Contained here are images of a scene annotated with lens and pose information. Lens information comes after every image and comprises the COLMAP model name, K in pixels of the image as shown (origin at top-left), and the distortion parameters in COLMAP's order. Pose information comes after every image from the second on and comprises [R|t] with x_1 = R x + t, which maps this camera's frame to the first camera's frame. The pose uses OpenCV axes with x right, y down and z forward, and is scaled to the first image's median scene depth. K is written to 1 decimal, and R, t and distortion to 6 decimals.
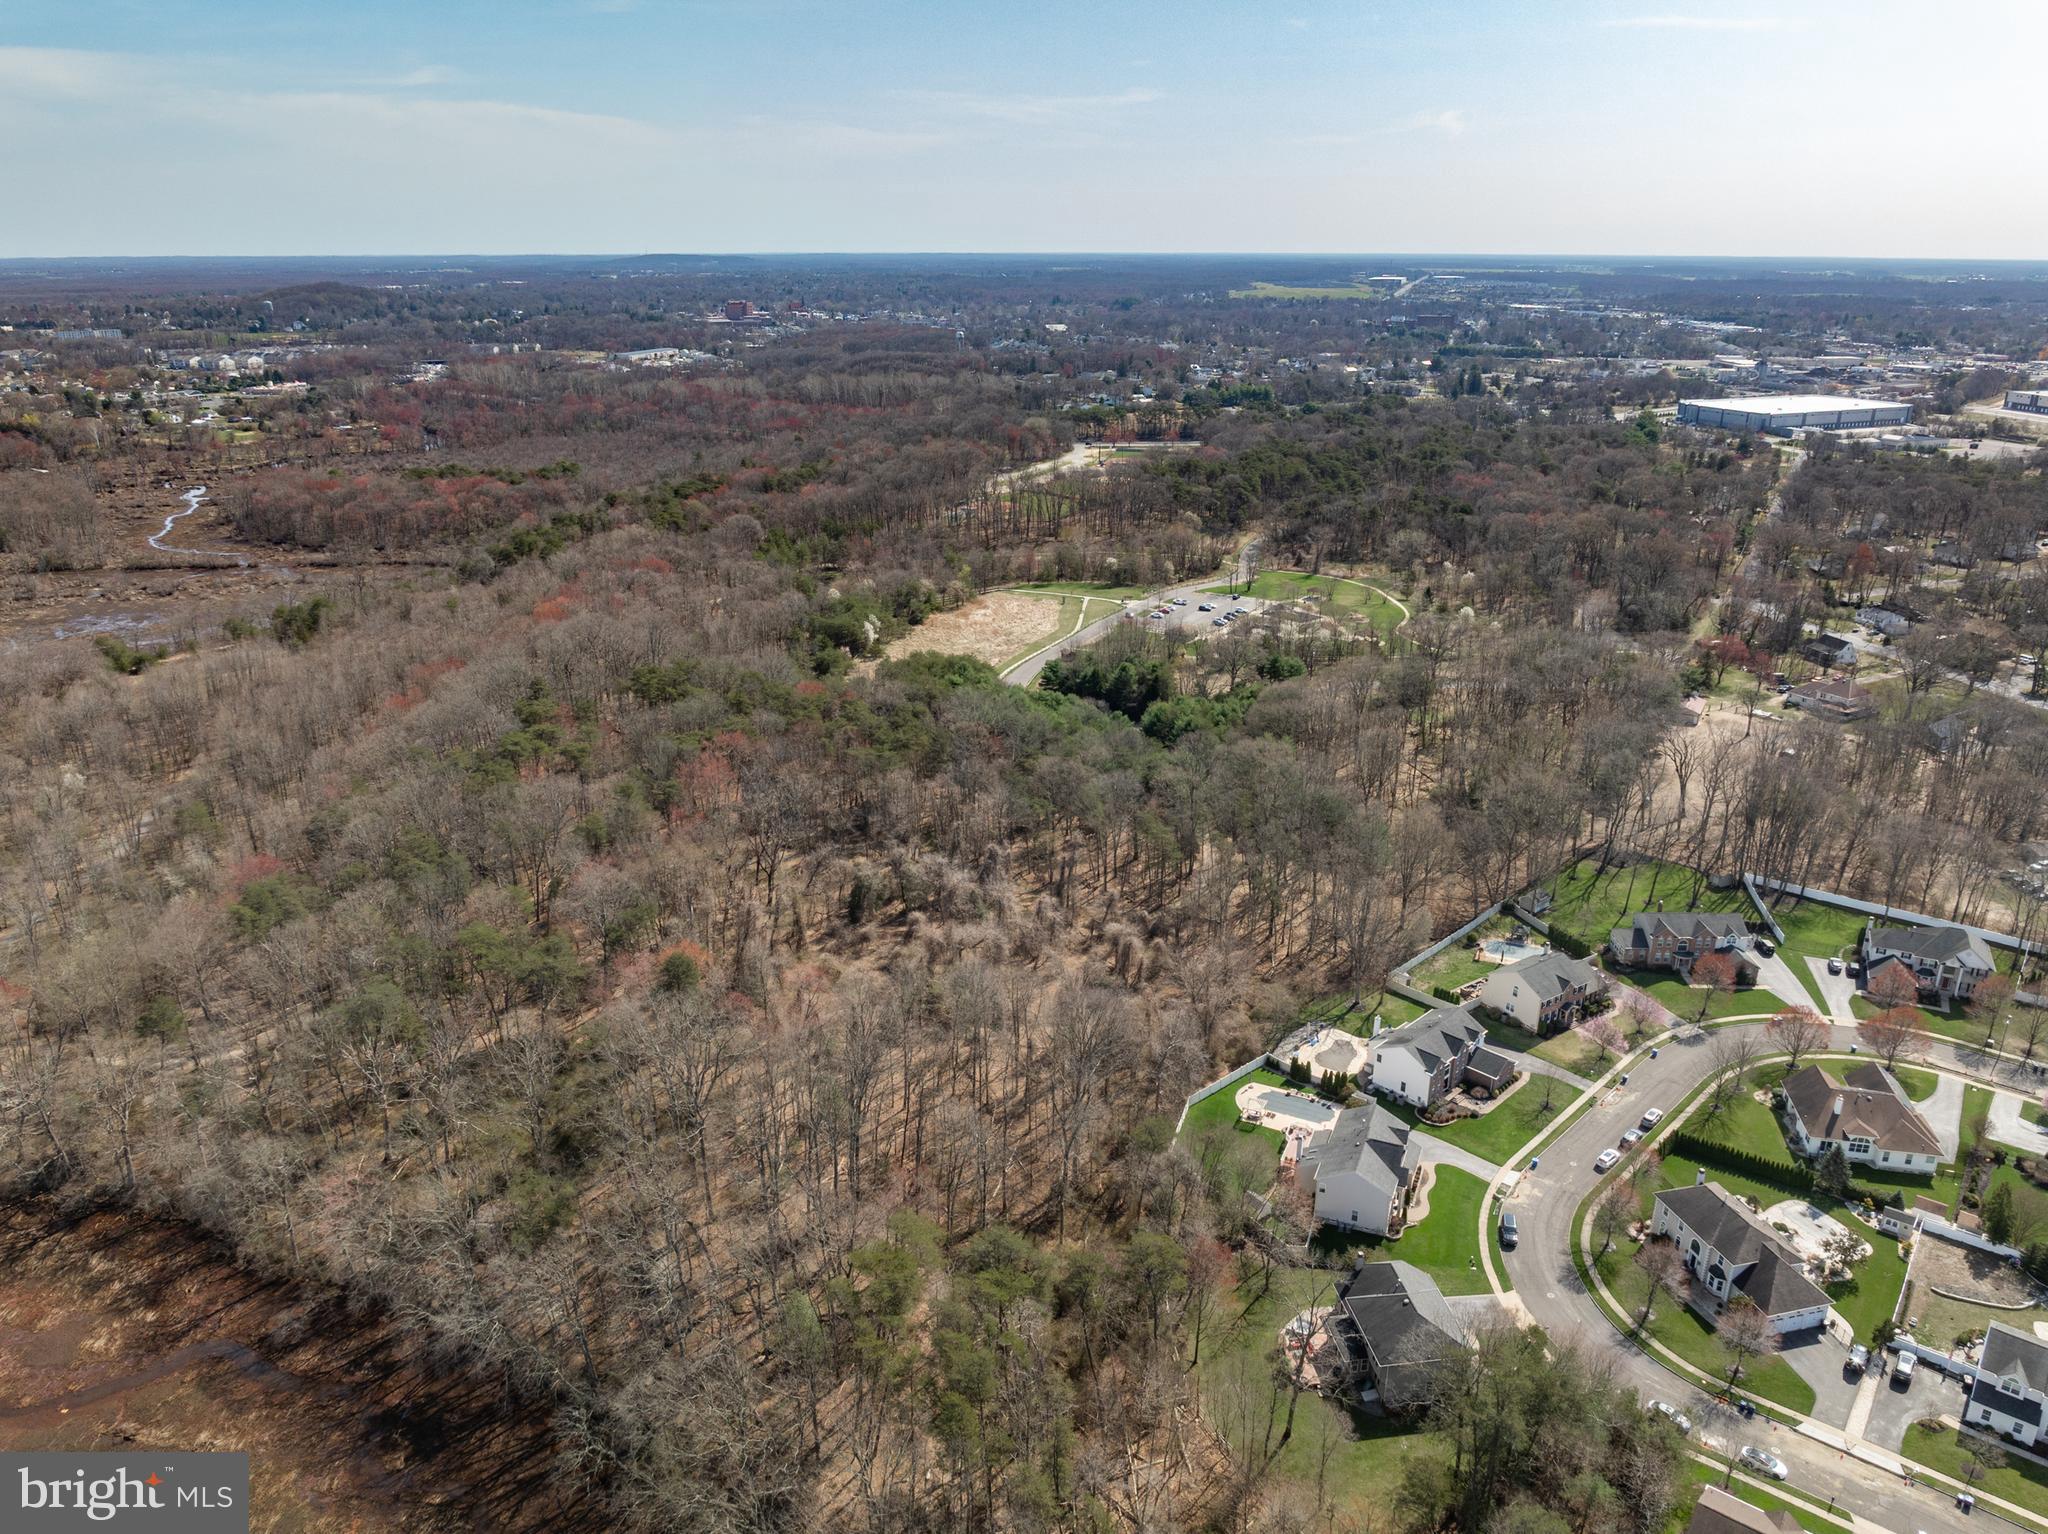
lens RADIAL K [[1456.3, 0, 1023.0], [0, 1456.3, 768.5], [0, 0, 1]] dist [-0.022518, 0.014512]
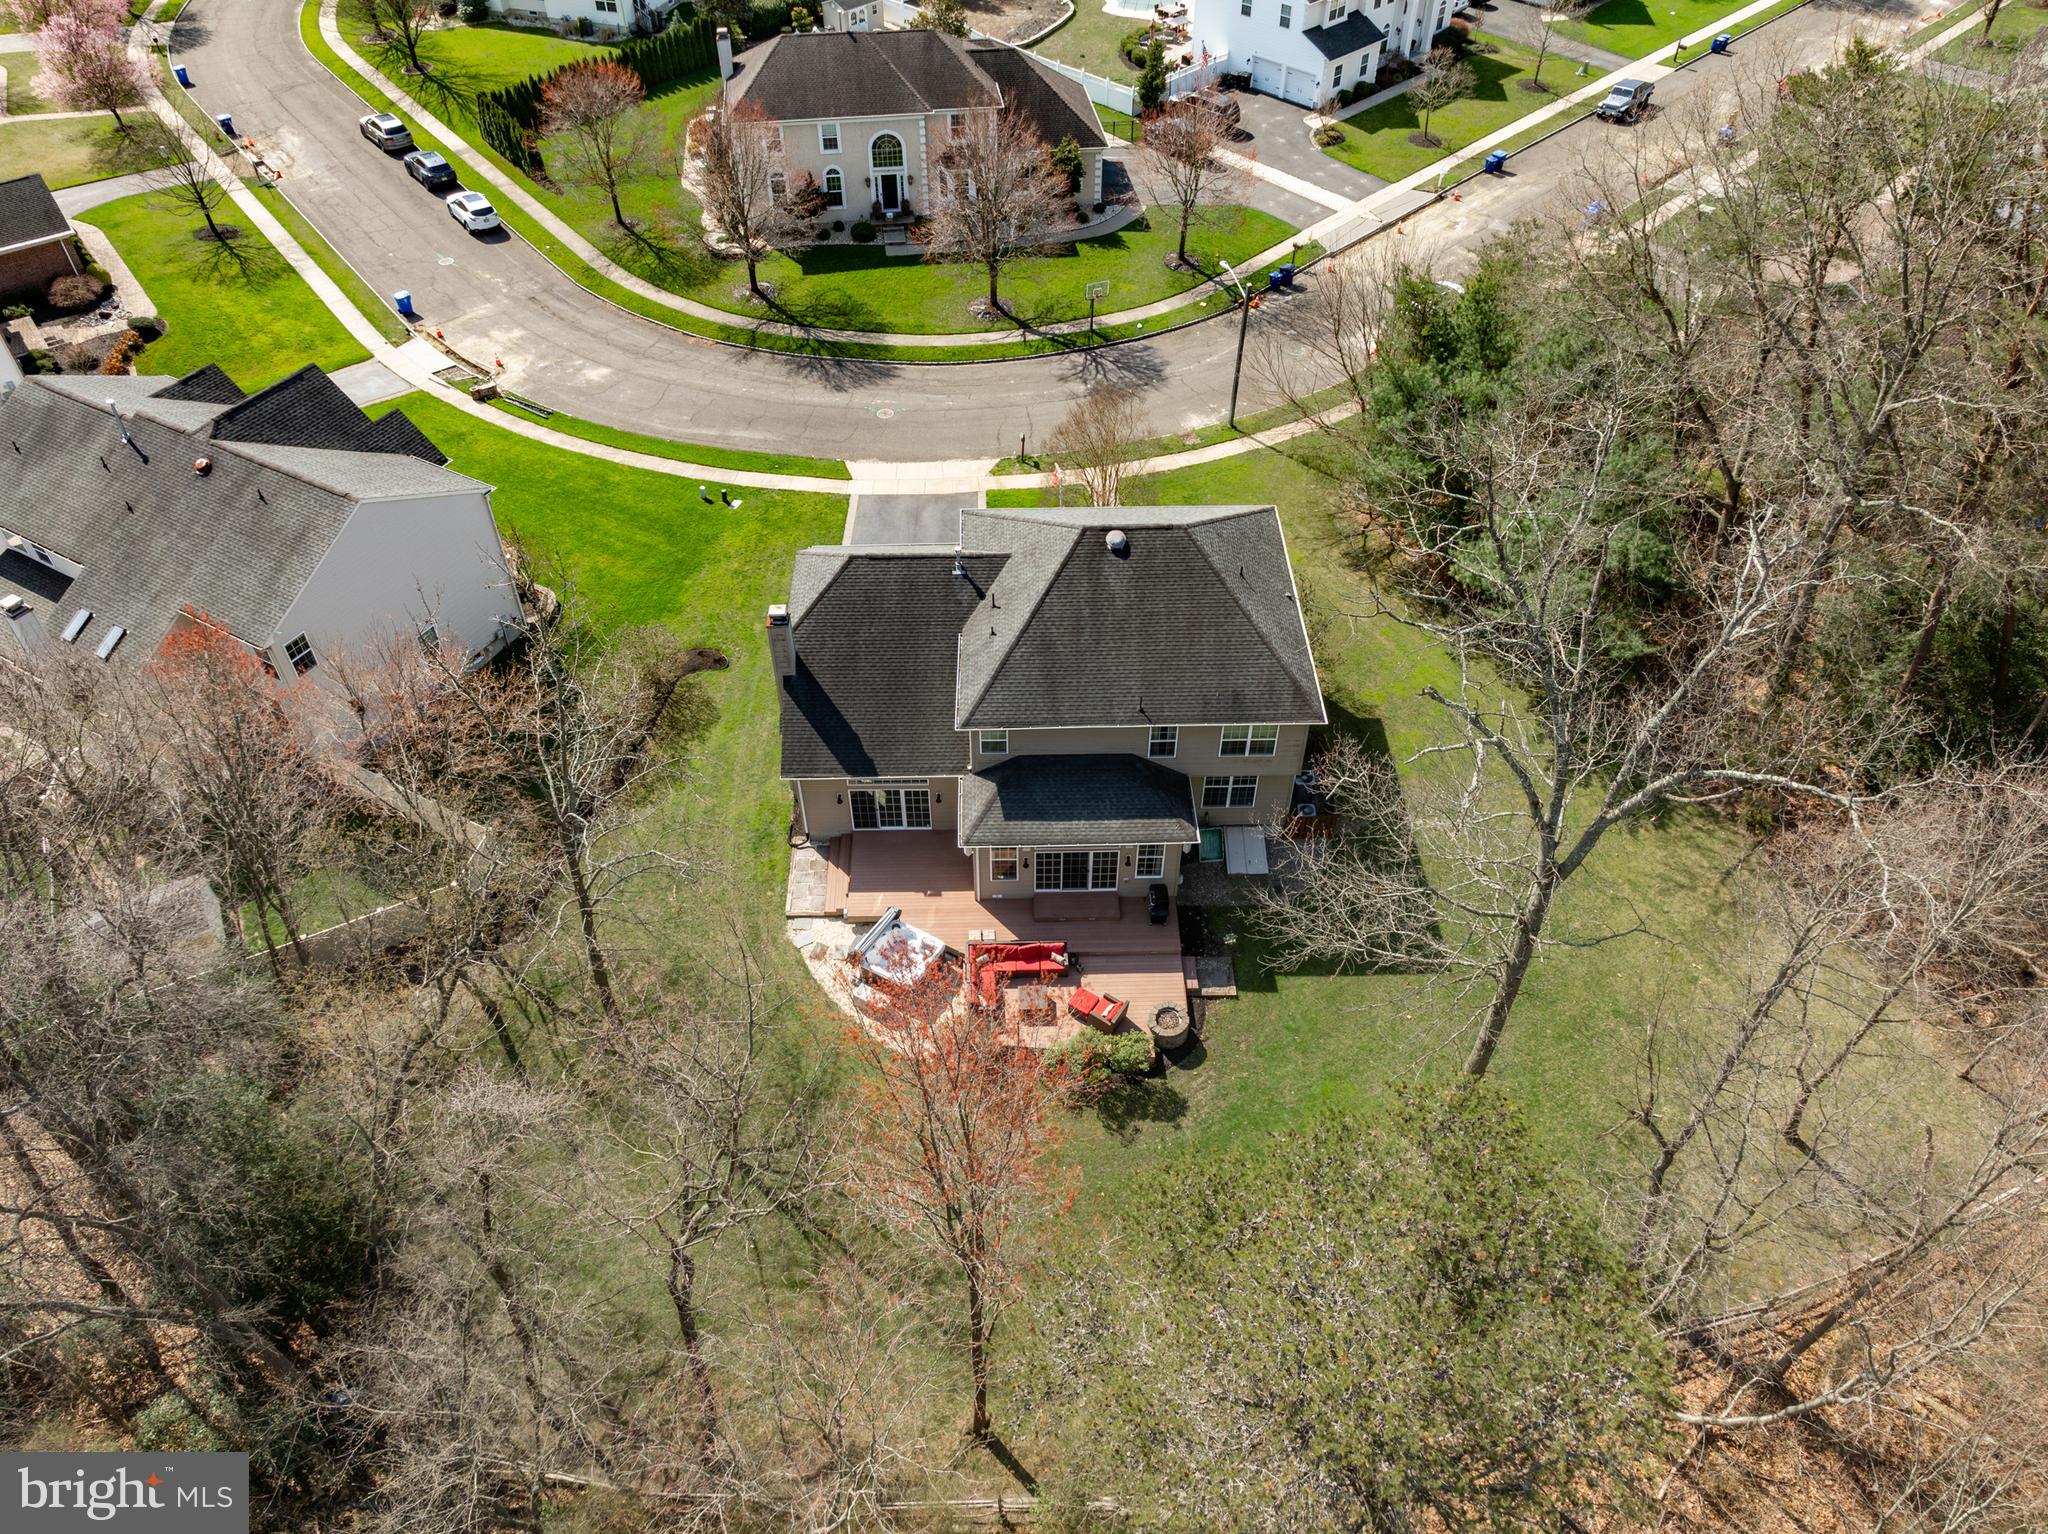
lens RADIAL K [[1456.3, 0, 1019.5], [0, 1456.3, 766.4], [0, 0, 1]] dist [-0.022518, 0.014512]
pose [[0.124680, -0.699906, 0.703269, 0.032985], [0.346105, 0.694957, 0.630274, 0.180584], [-0.929874, 0.164823, 0.328888, 0.773671]]
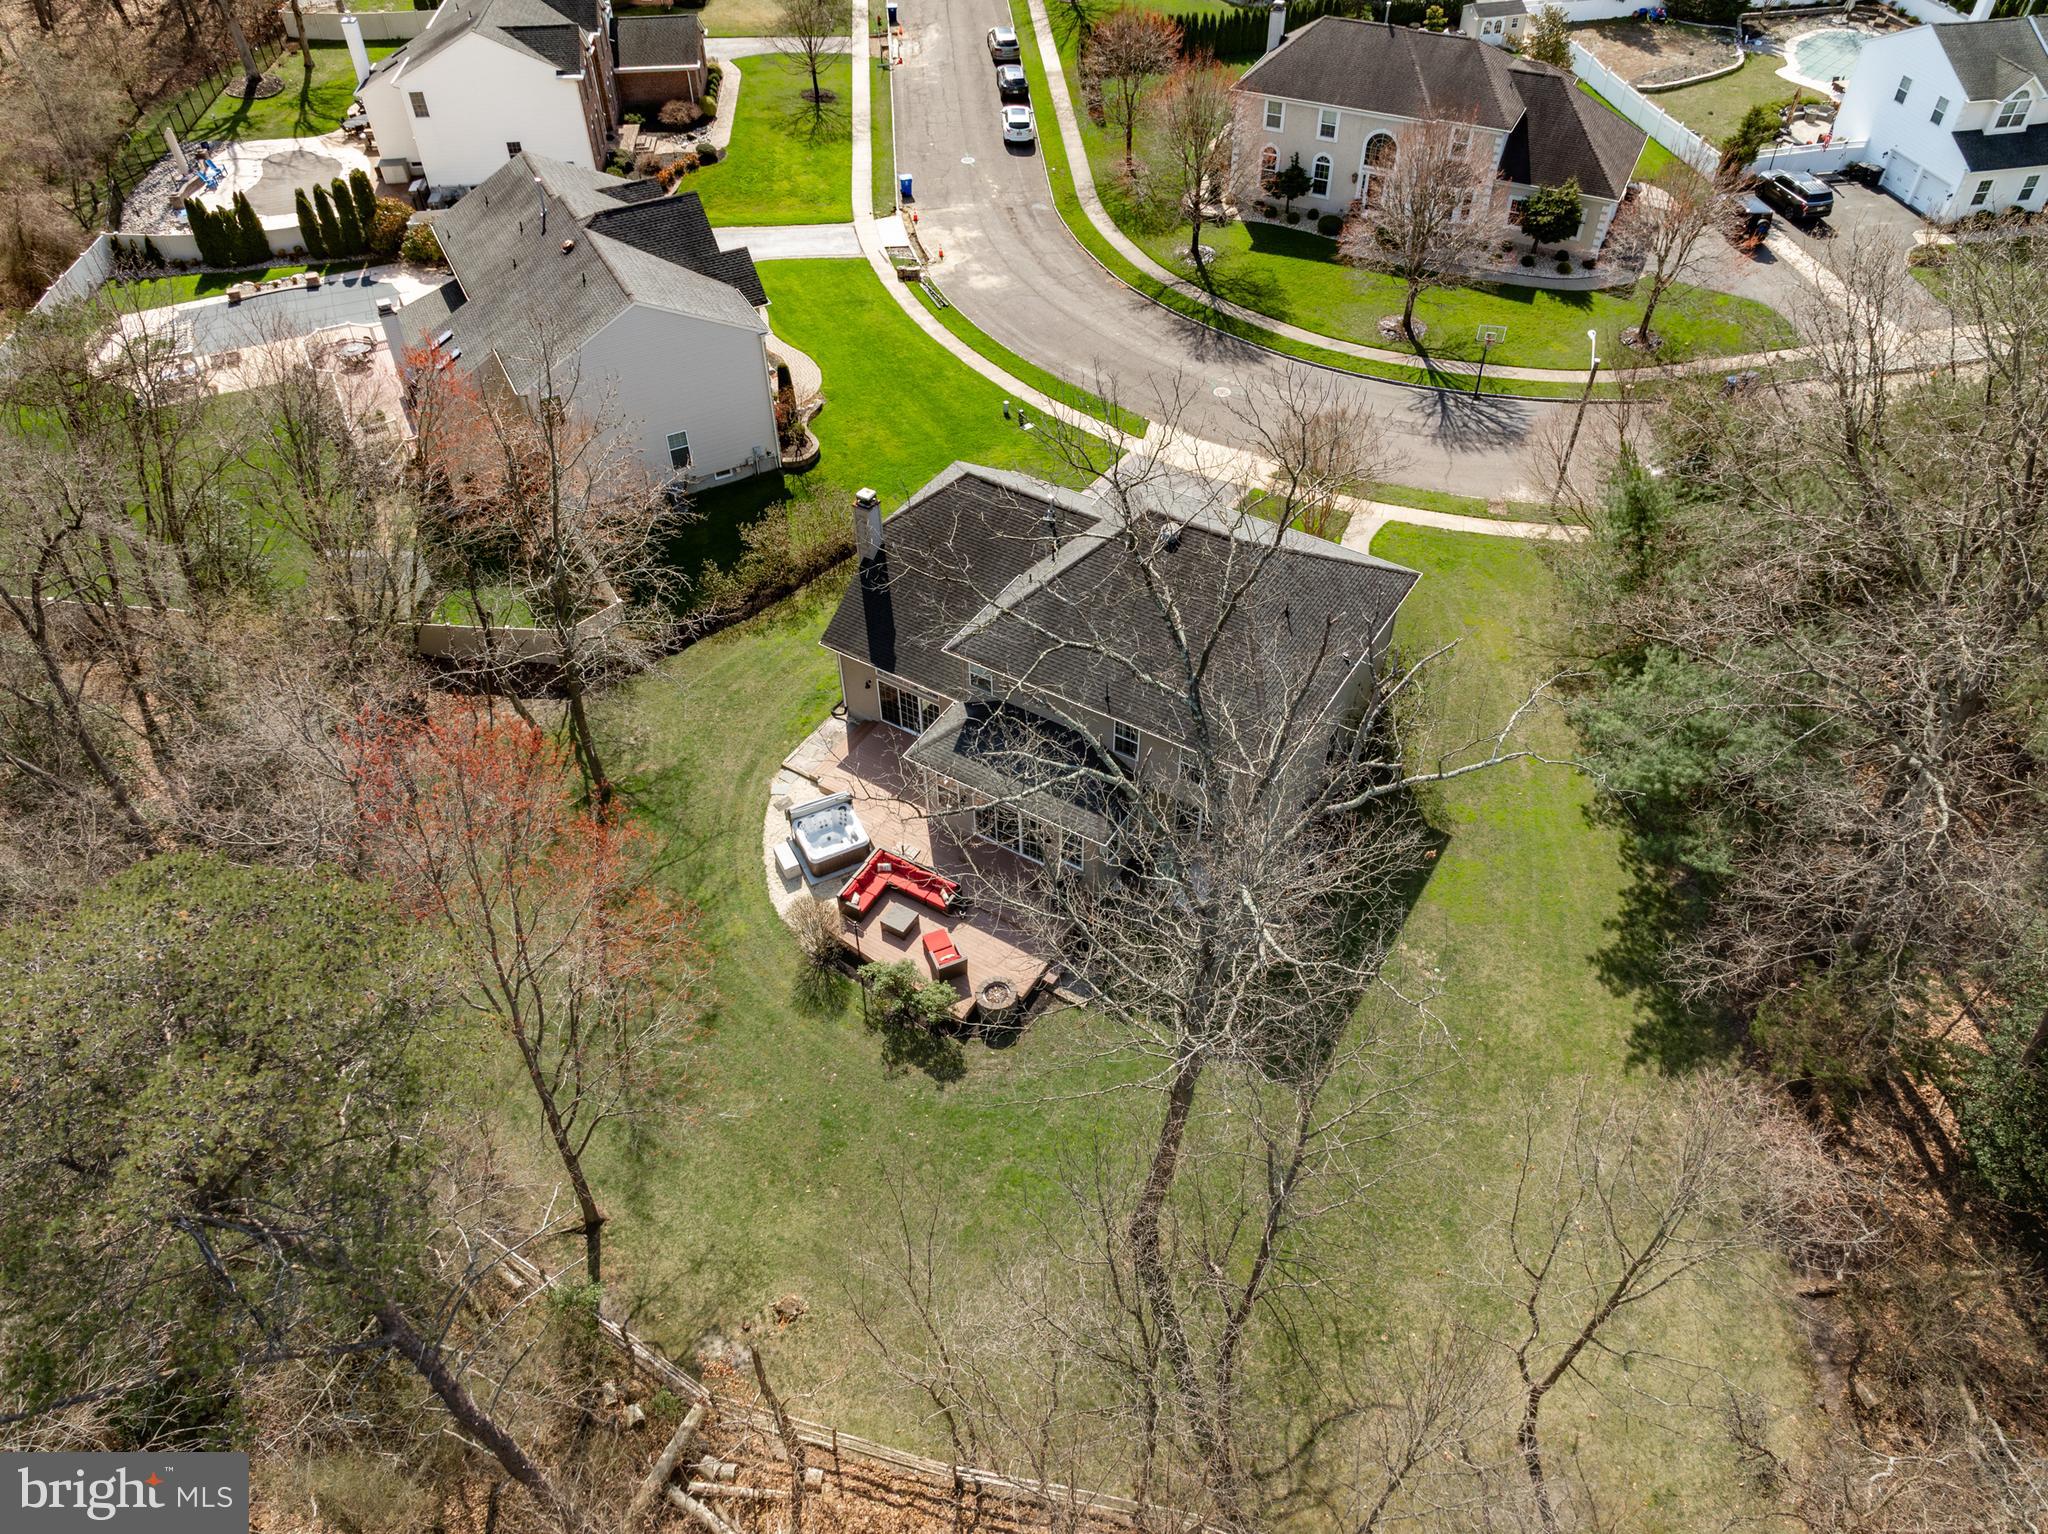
lens RADIAL K [[1456.3, 0, 1024.1], [0, 1456.3, 761.7], [0, 0, 1]] dist [-0.022518, 0.014512]
pose [[0.644223, -0.540068, 0.541575, 0.066415], [0.273884, 0.824032, 0.495943, 0.217396], [-0.714118, -0.171169, 0.678776, 0.688232]]
